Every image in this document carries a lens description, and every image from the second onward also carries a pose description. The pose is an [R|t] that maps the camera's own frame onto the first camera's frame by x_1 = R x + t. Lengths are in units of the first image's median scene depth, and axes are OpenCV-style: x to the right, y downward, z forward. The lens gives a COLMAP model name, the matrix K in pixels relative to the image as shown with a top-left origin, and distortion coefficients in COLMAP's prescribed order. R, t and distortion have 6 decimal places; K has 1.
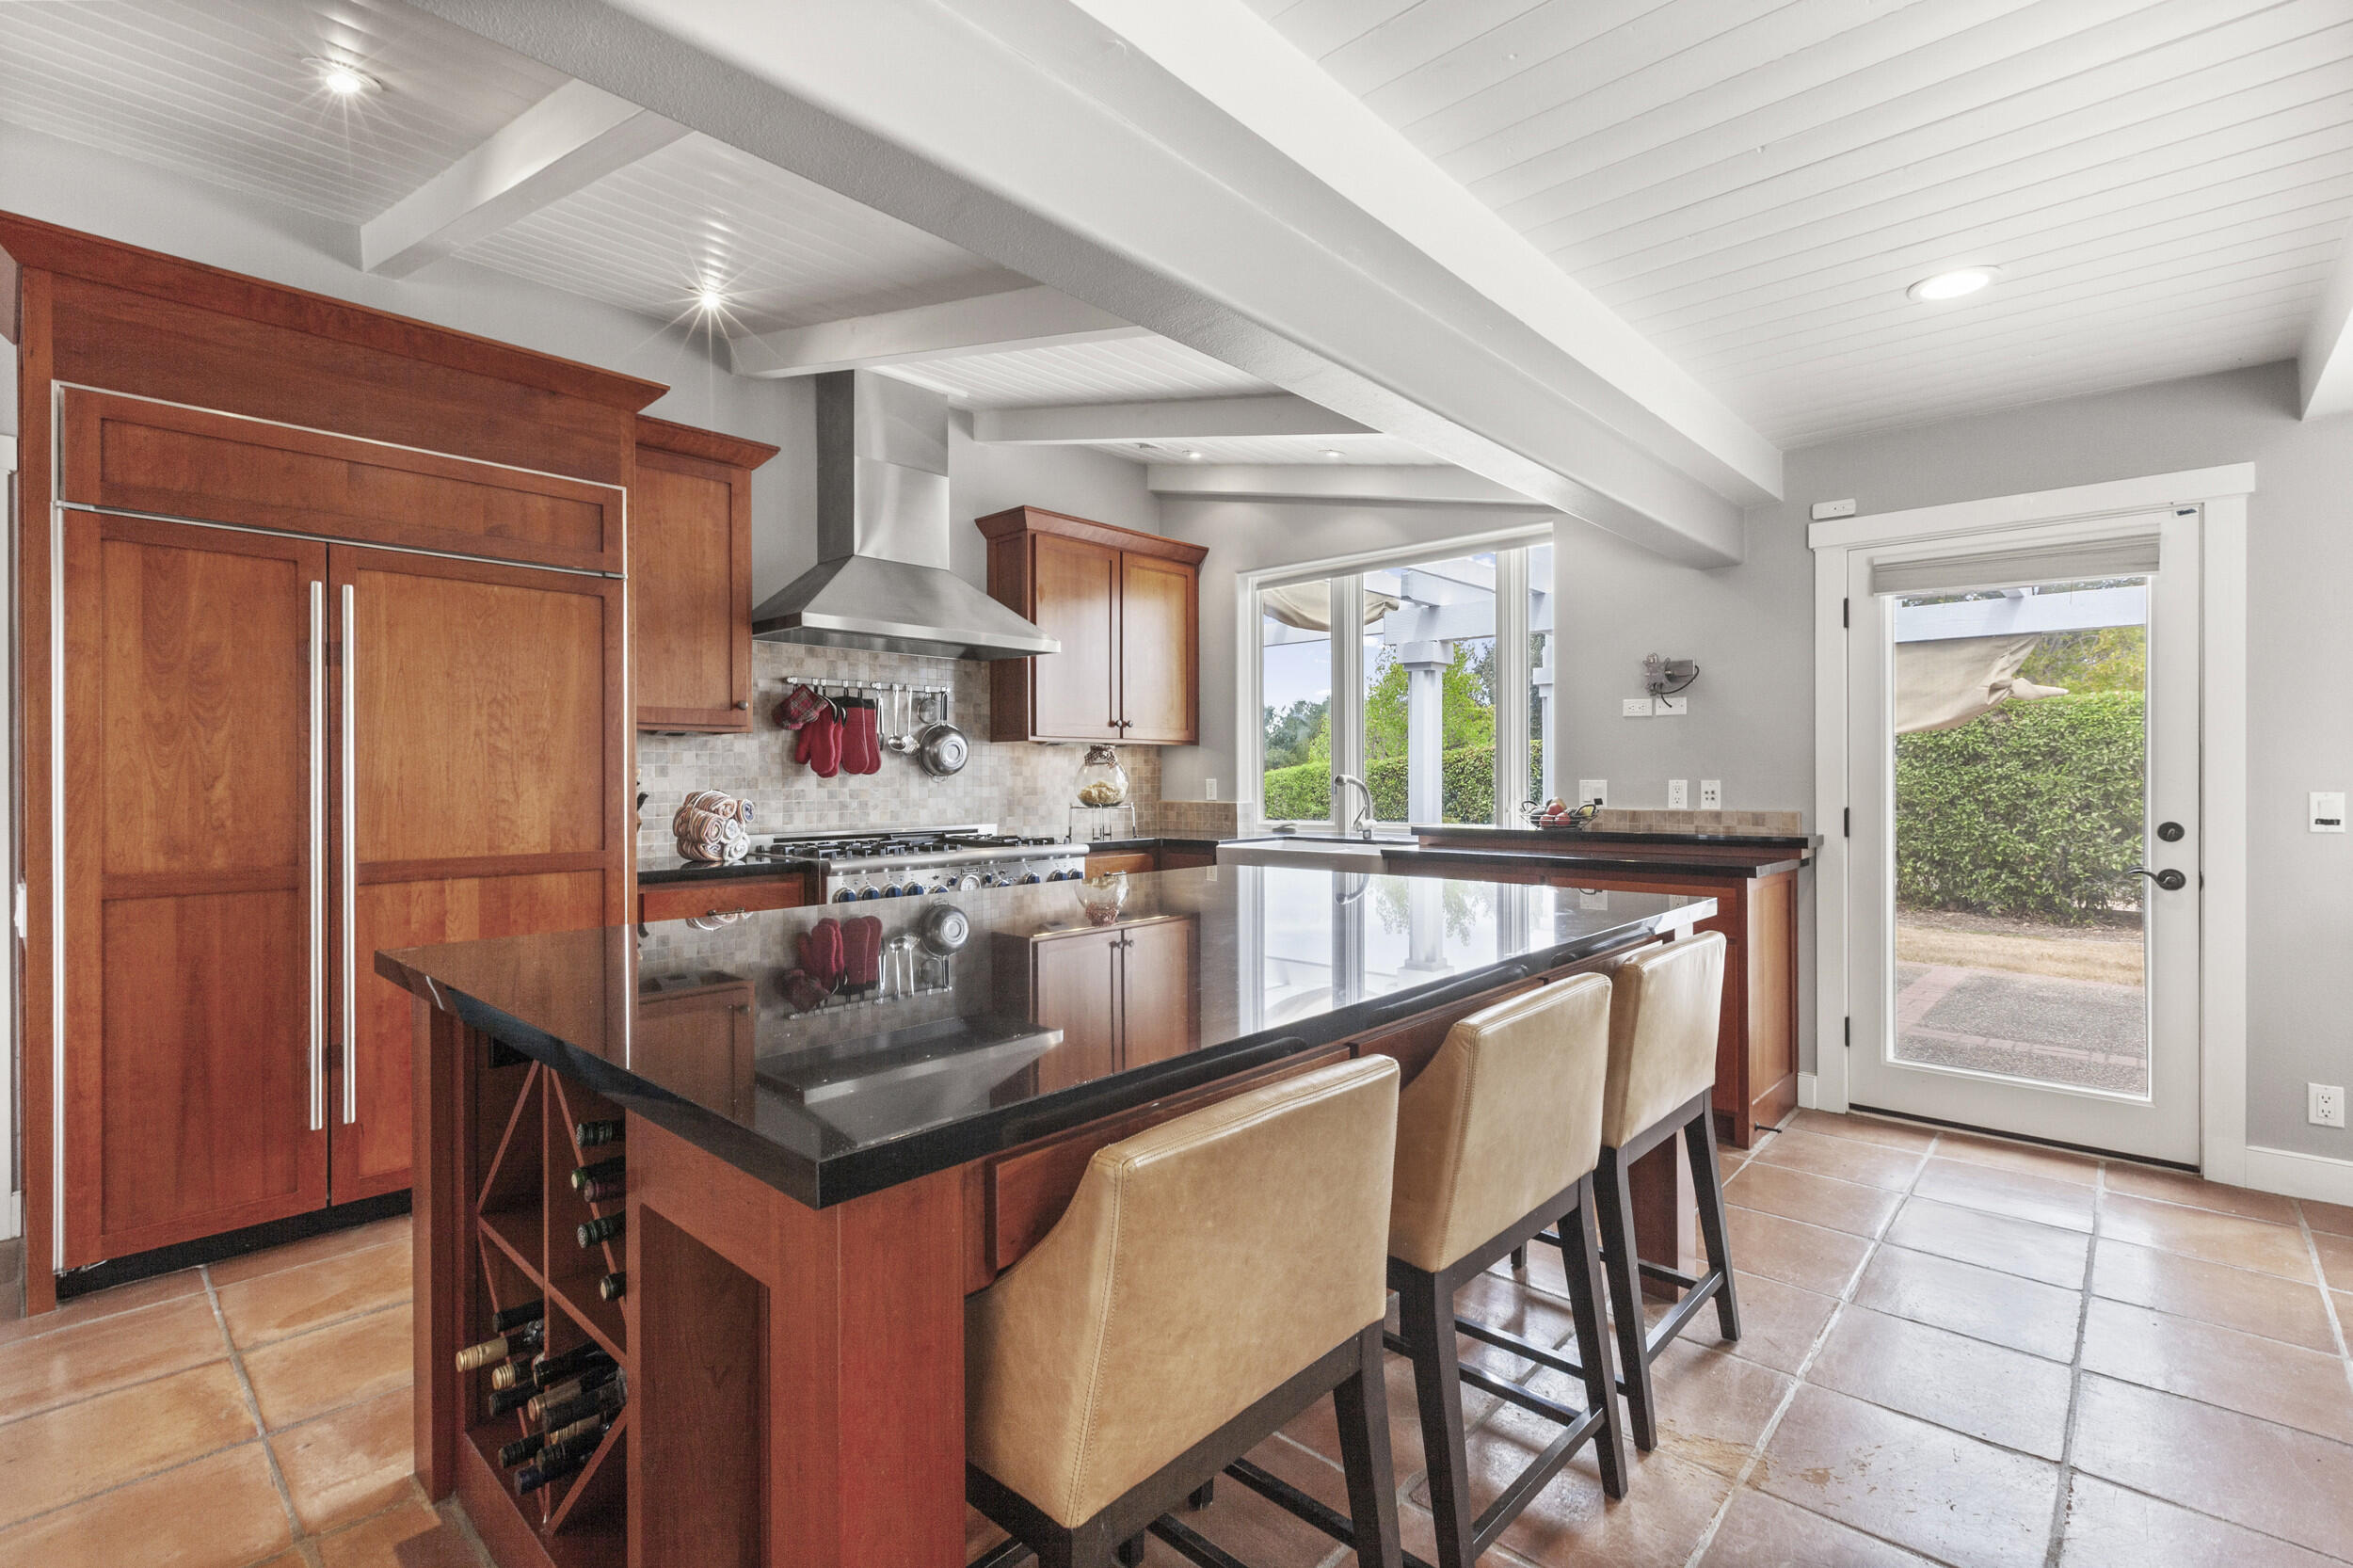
lens RADIAL K [[1056.9, 0, 1191.8], [0, 1056.9, 777.3], [0, 0, 1]] dist [-0.000800, 0.000134]
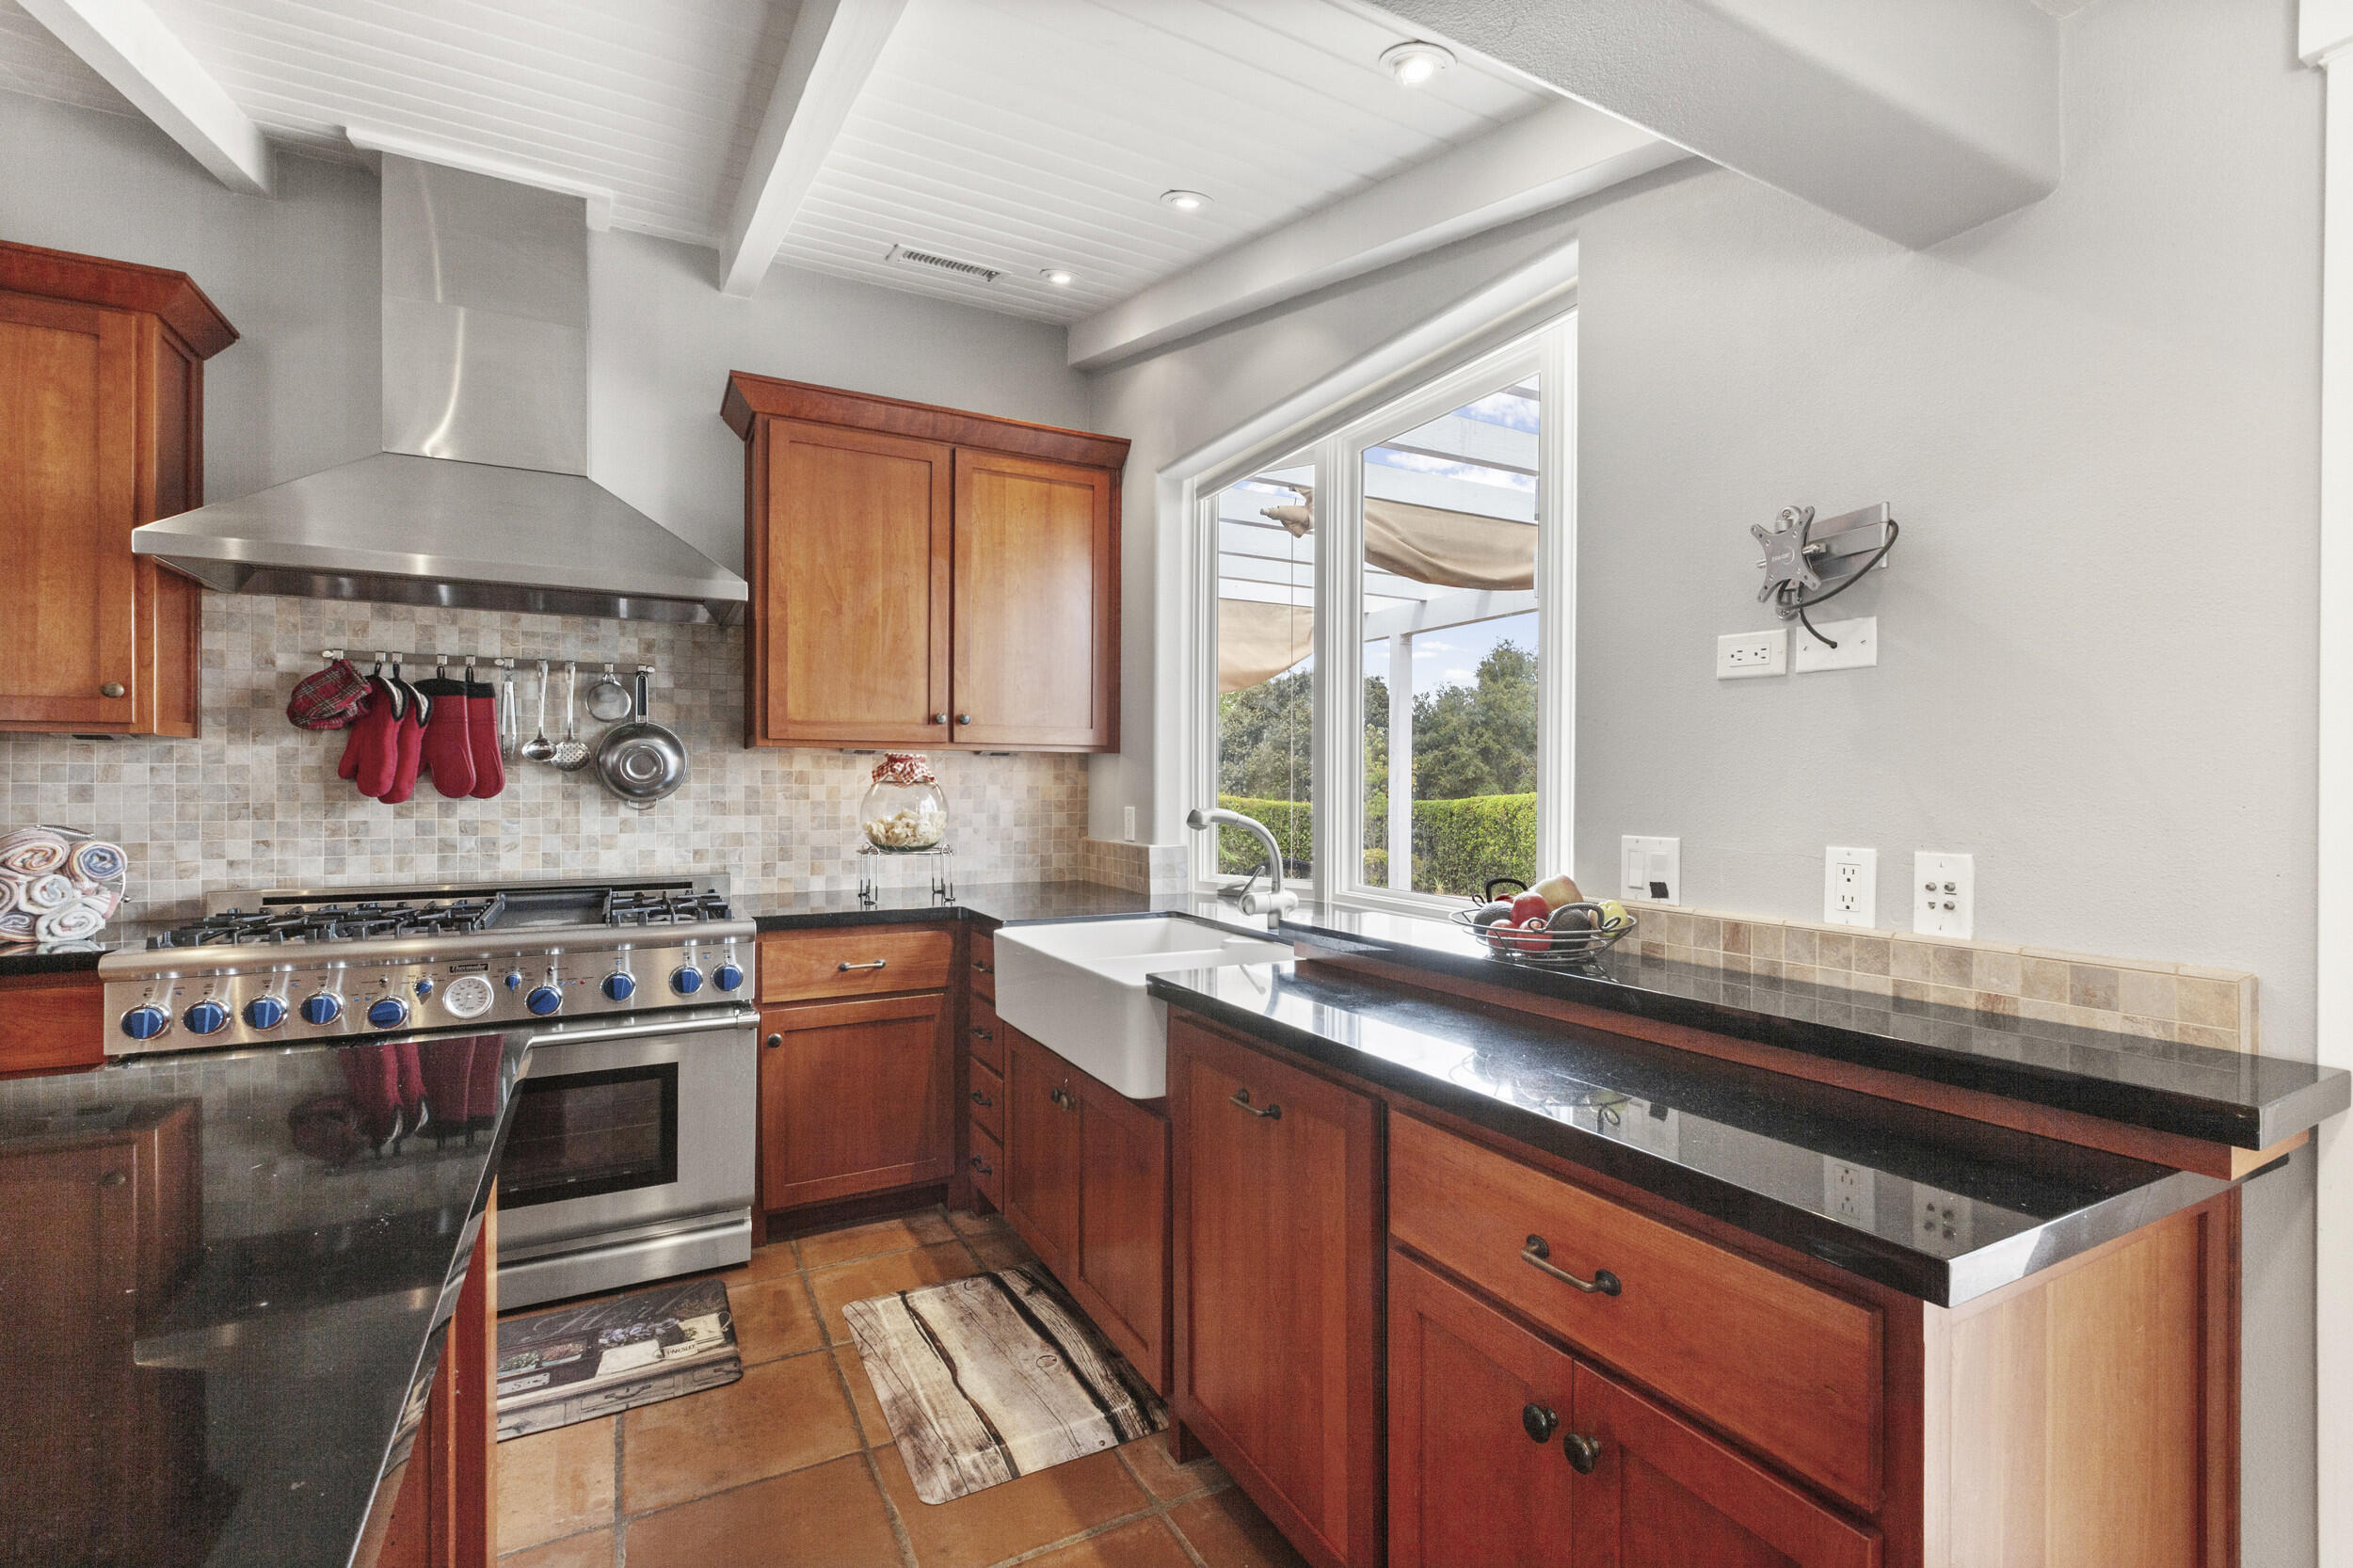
lens RADIAL K [[1059.1, 0, 1204.0], [0, 1059.1, 784.9], [0, 0, 1]] dist [0.001115, 0.000045]
pose [[0.947749, 0.008099, -0.318914, 0.345036], [-0.008303, 0.999965, 0.000721, -0.016048], [0.318909, 0.001965, 0.947783, 0.552384]]
